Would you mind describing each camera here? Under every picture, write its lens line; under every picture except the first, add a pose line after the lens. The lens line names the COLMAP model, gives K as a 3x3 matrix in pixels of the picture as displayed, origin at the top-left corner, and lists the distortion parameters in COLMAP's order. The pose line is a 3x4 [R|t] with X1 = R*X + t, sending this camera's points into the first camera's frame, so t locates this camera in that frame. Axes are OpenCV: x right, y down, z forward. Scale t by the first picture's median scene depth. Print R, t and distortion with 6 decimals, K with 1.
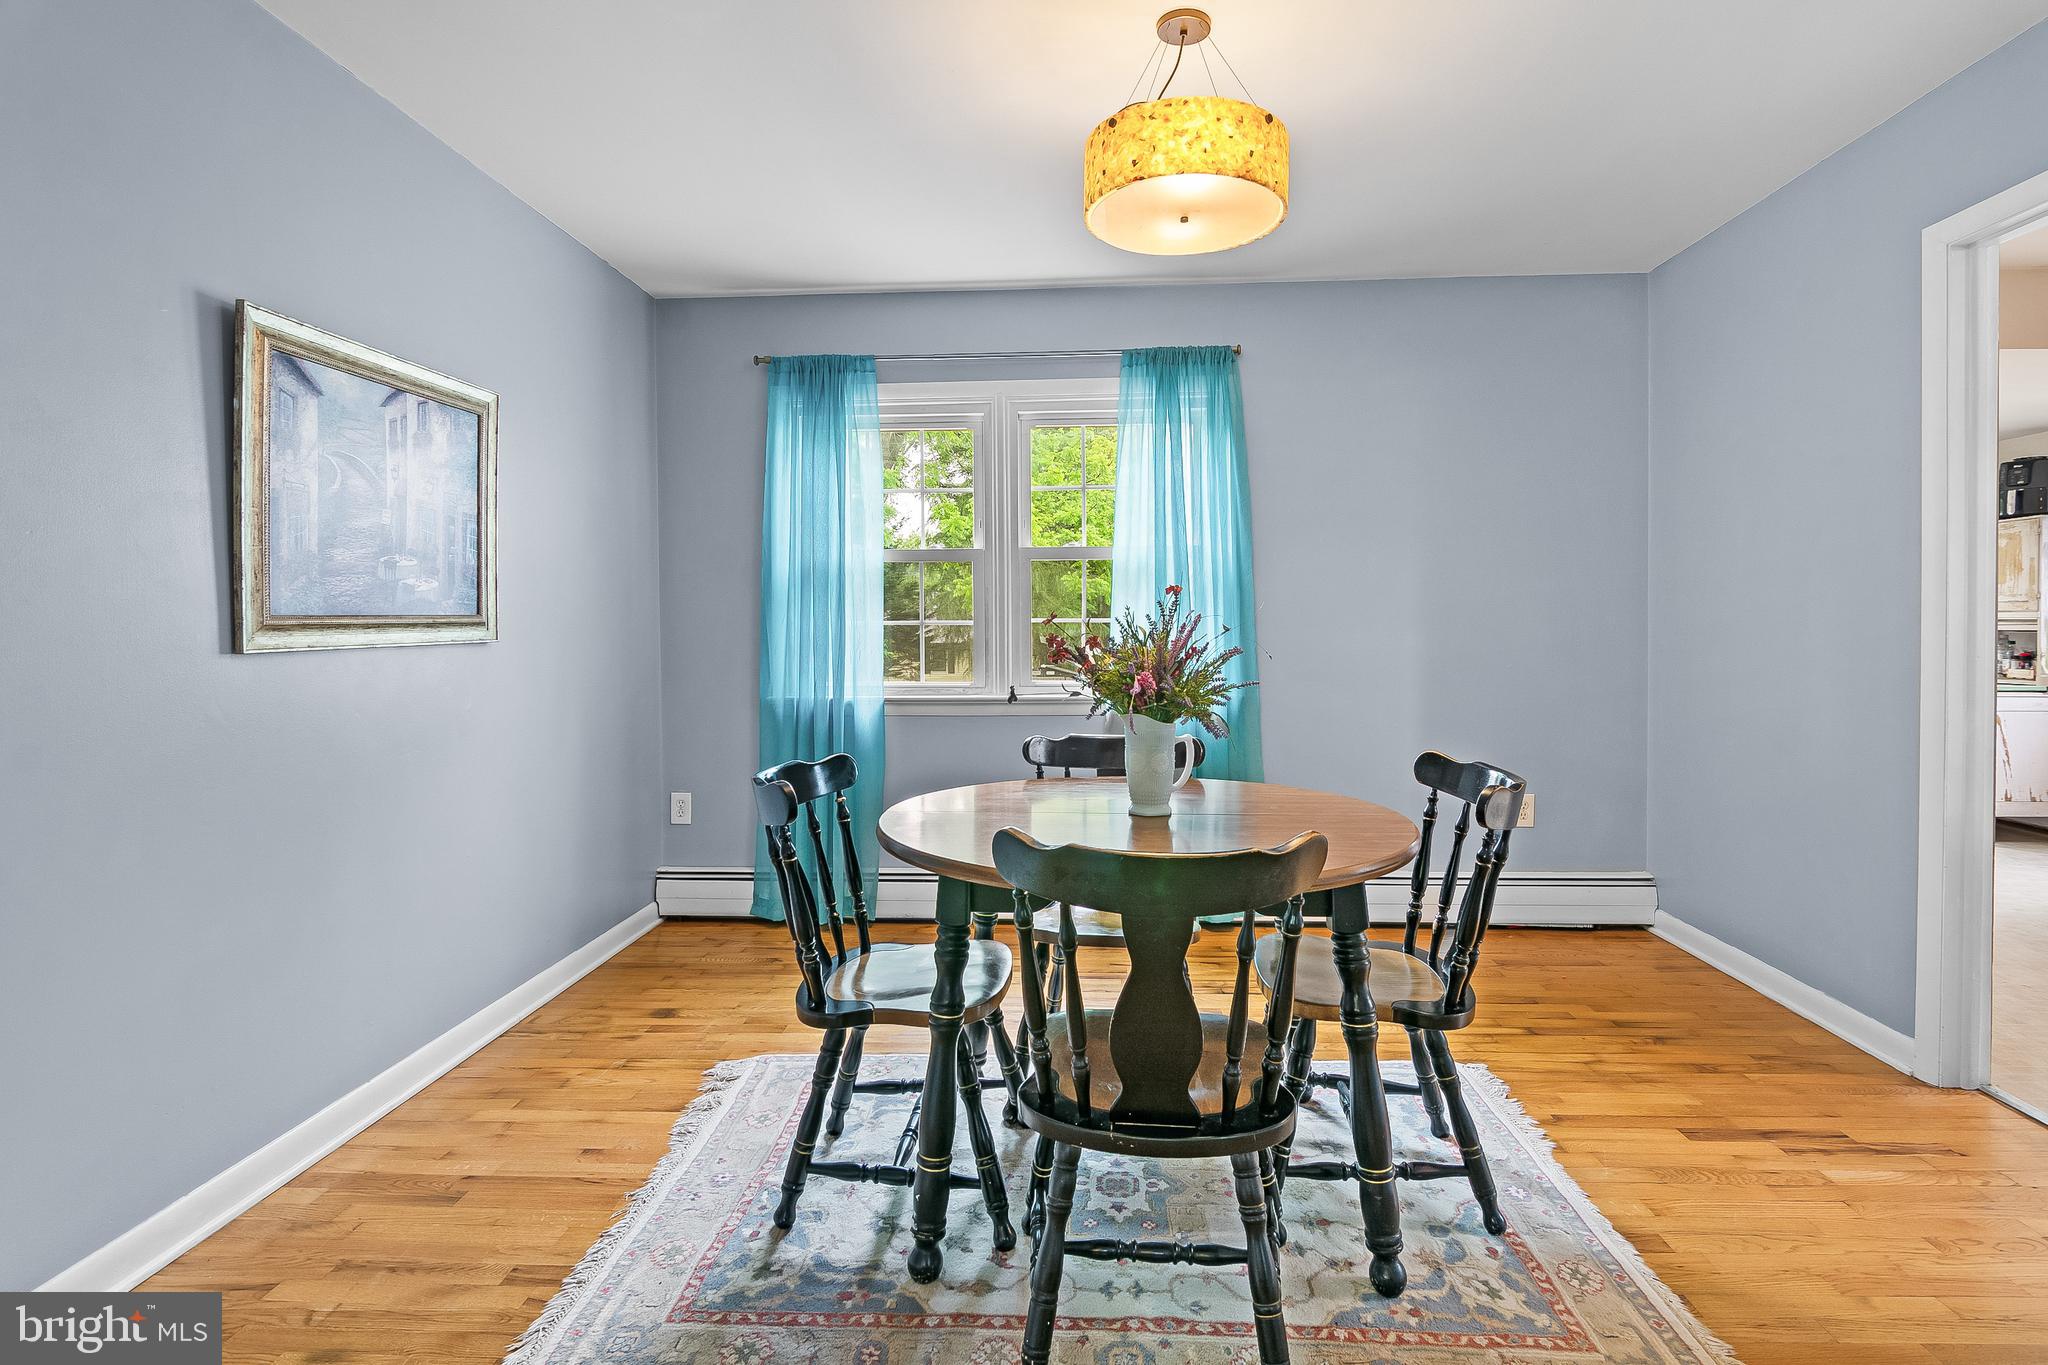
lens RADIAL K [[1000.9, 0, 1036.6], [0, 1000.9, 641.3], [0, 0, 1]] dist [-0.004173, -0.005414]
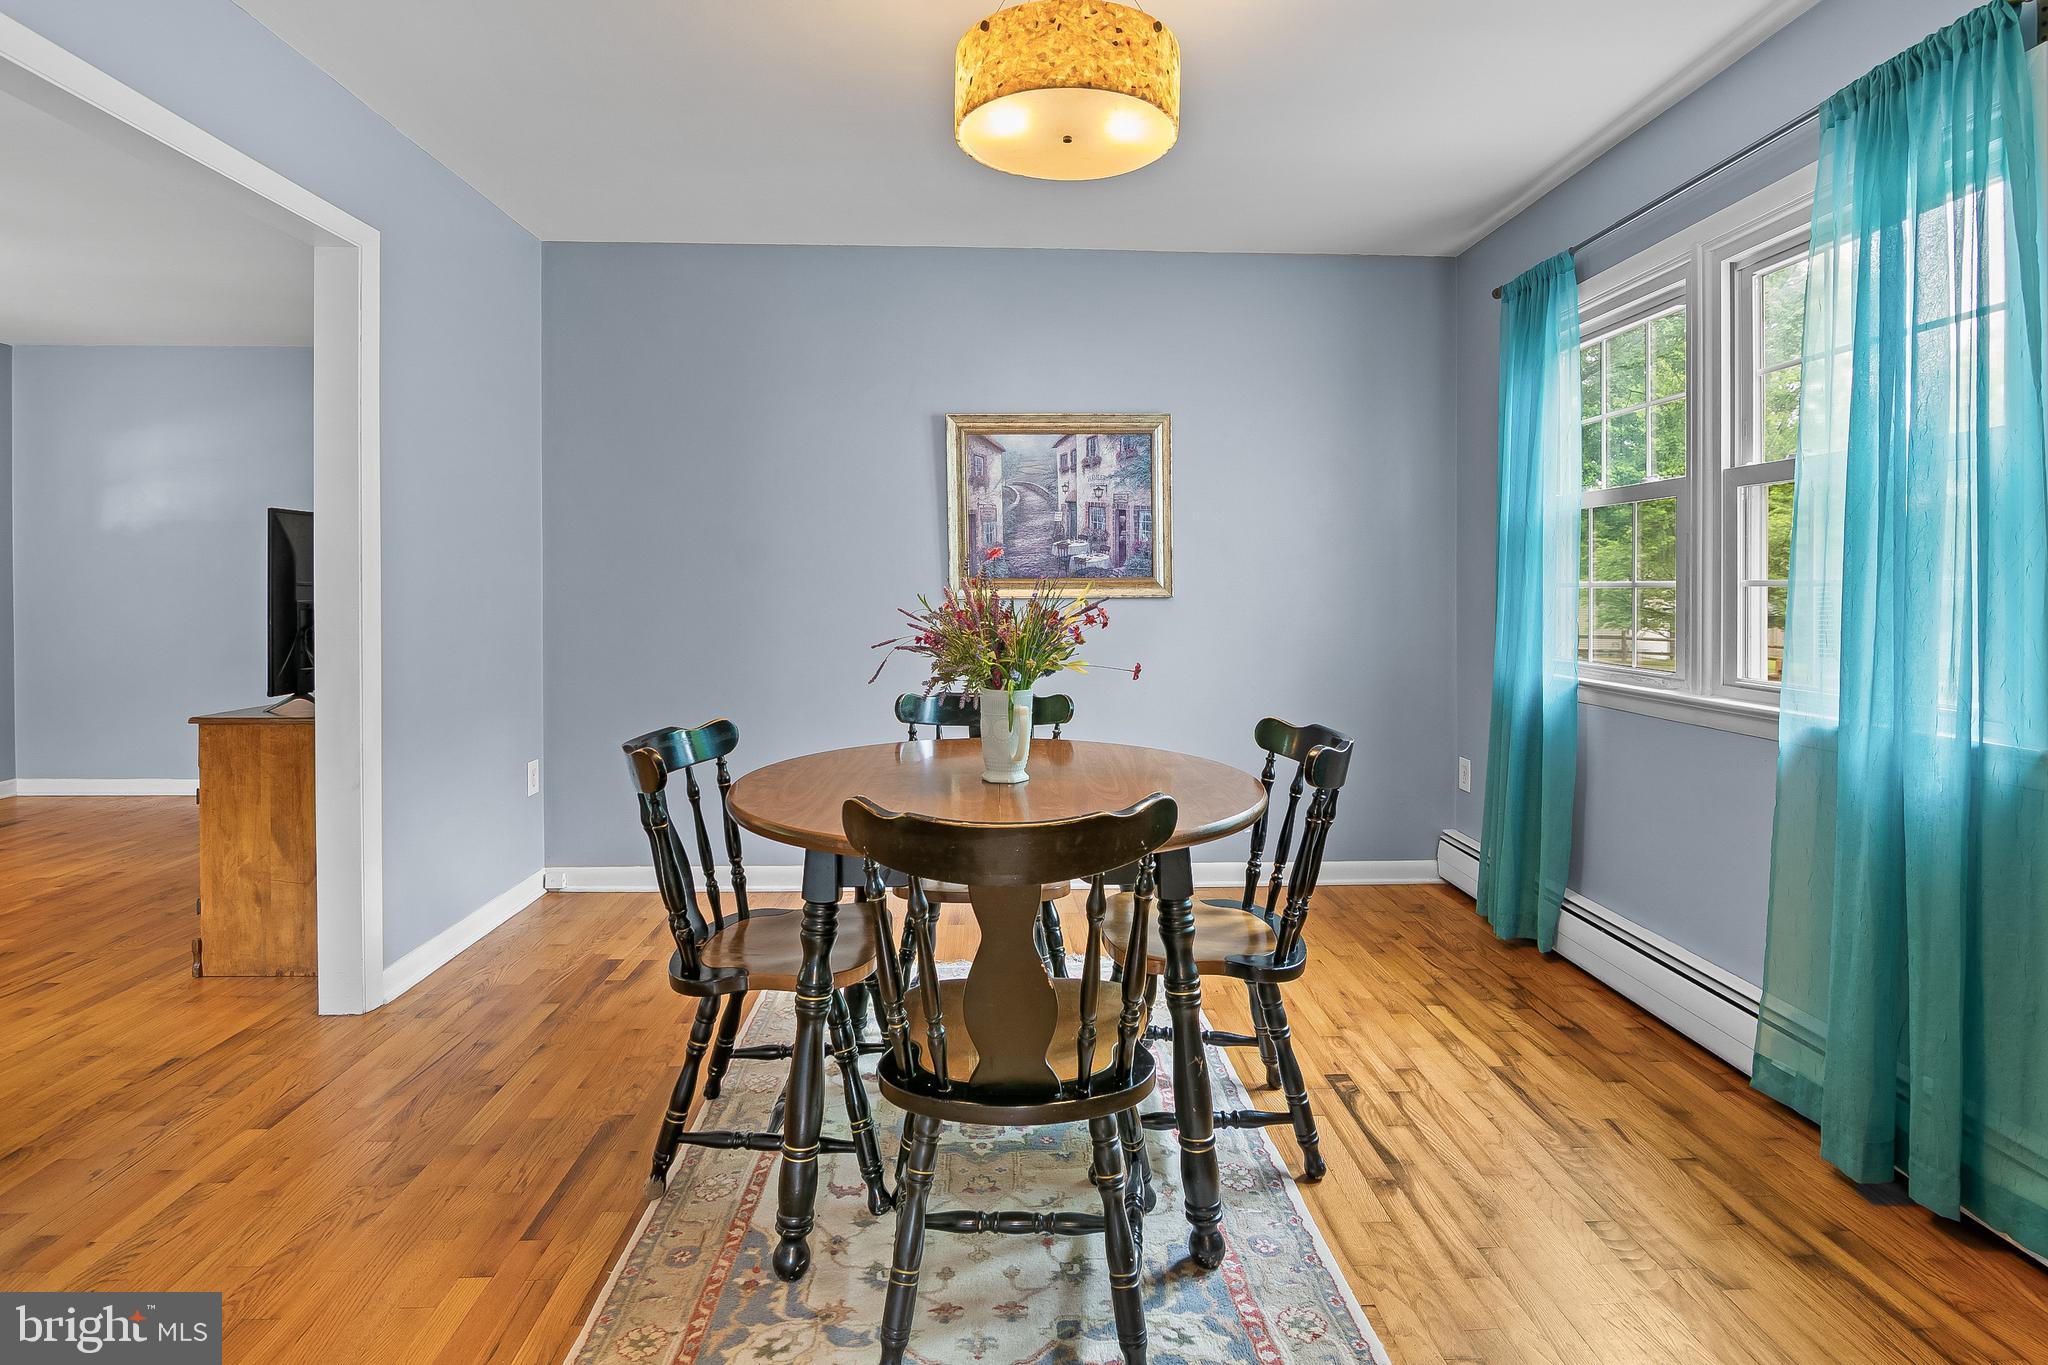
lens RADIAL K [[1019.4, 0, 1029.8], [0, 1019.4, 592.1], [0, 0, 1]] dist [-0.003215, -0.004978]
pose [[0.095370, 0.013066, -0.995356, 1.063431], [-0.018479, 0.999765, 0.011353, -0.023916], [0.995270, 0.017311, 0.095589, 0.884147]]
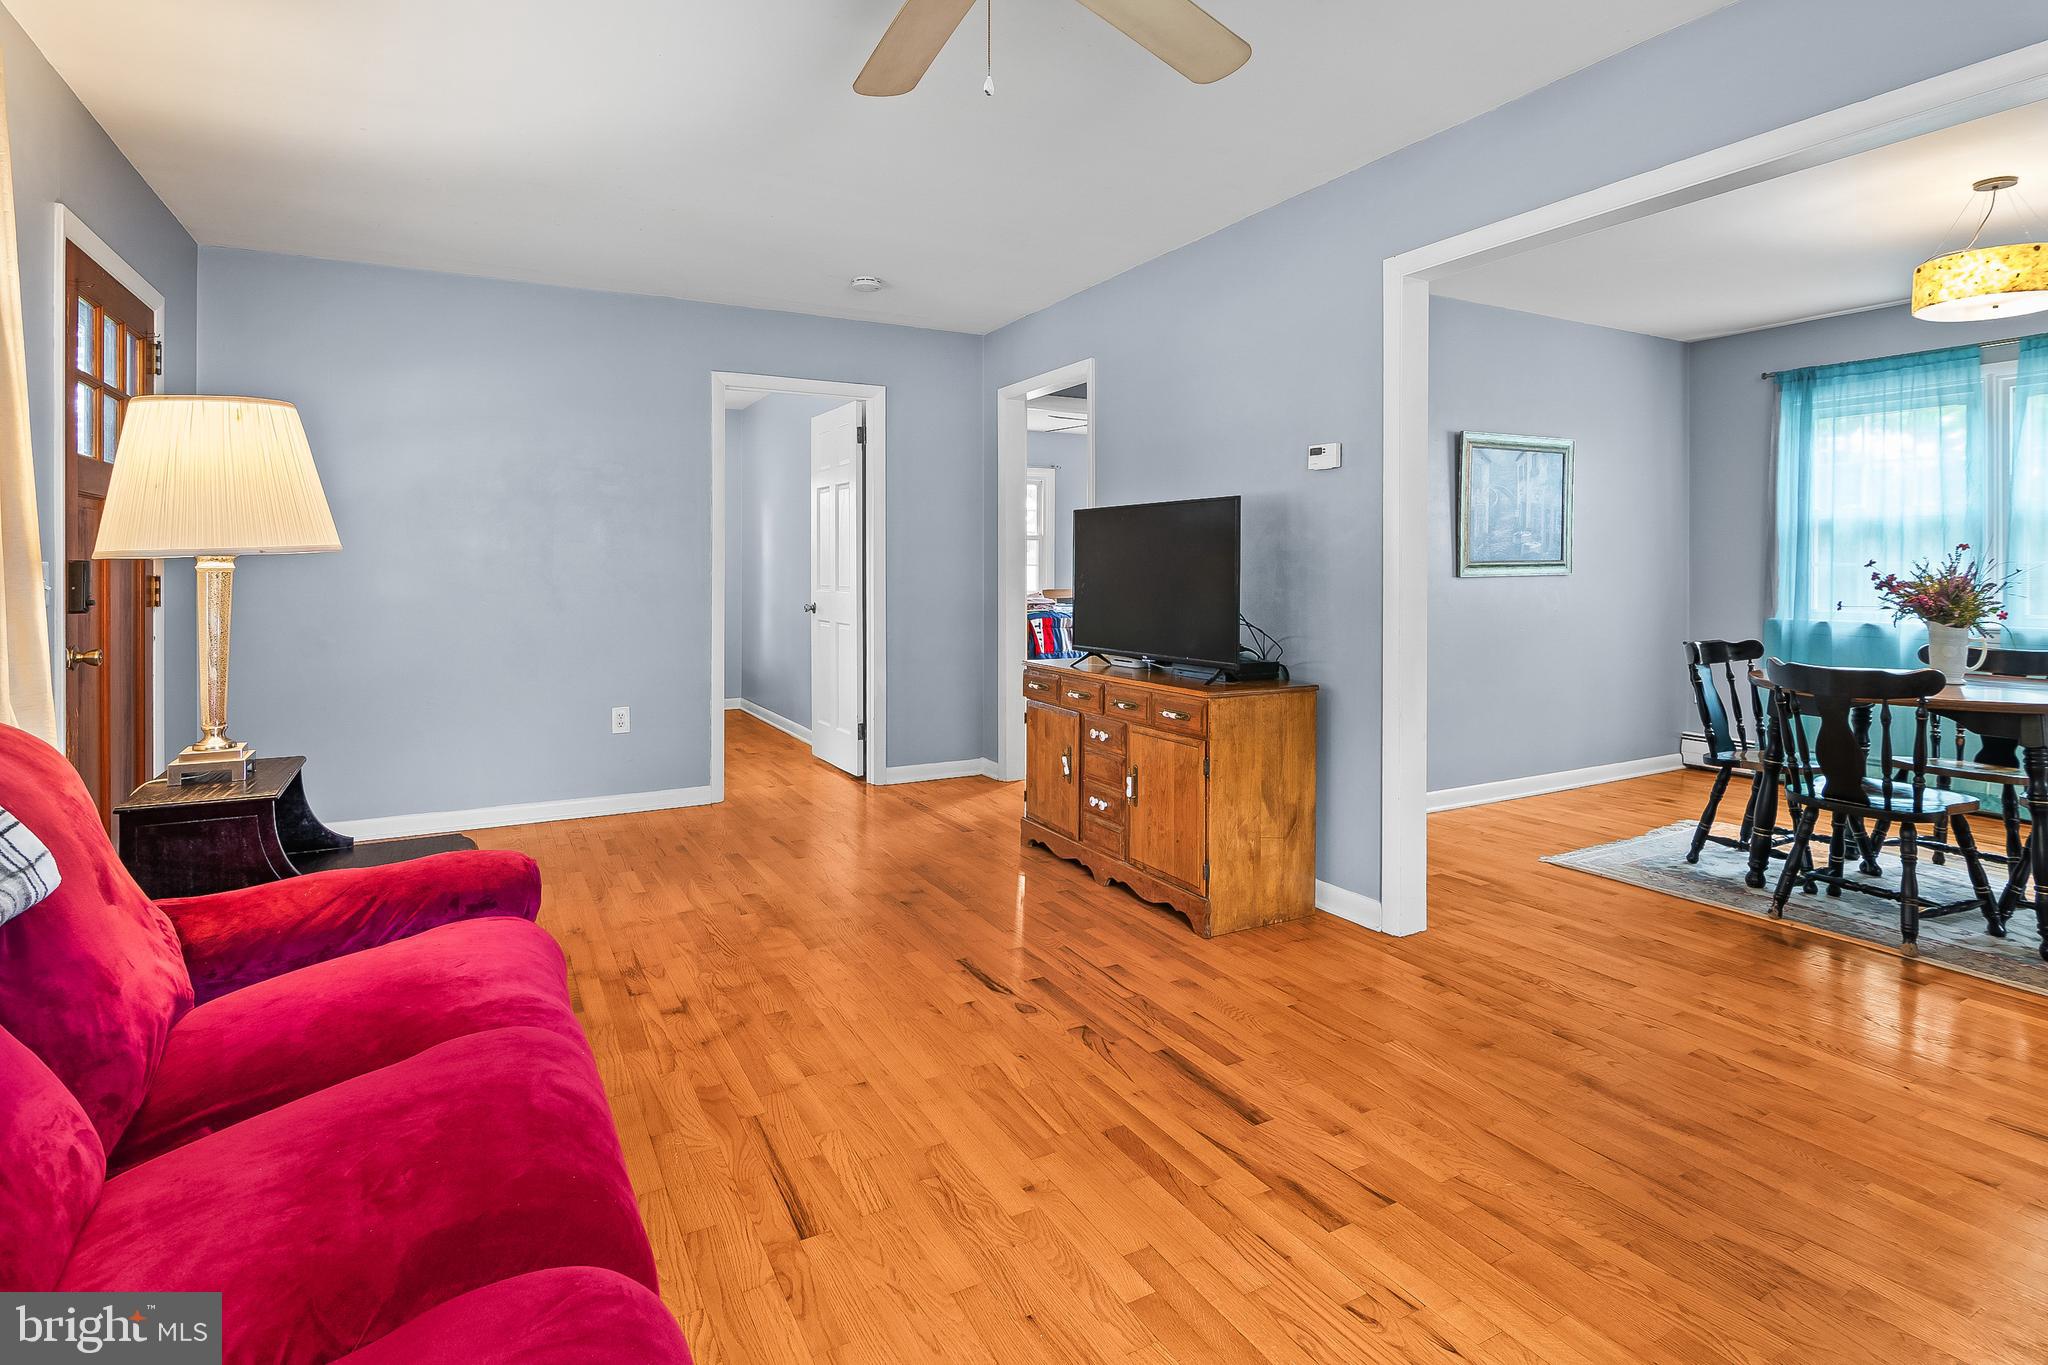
lens RADIAL K [[1019.4, 0, 1029.8], [0, 1019.4, 592.1], [0, 0, 1]] dist [-0.003215, -0.004978]
pose [[0.526464, 0.022573, -0.849898, 0.688568], [-0.013899, 0.999742, 0.017943, 0.016817], [0.850084, 0.002366, 0.526642, -1.085830]]
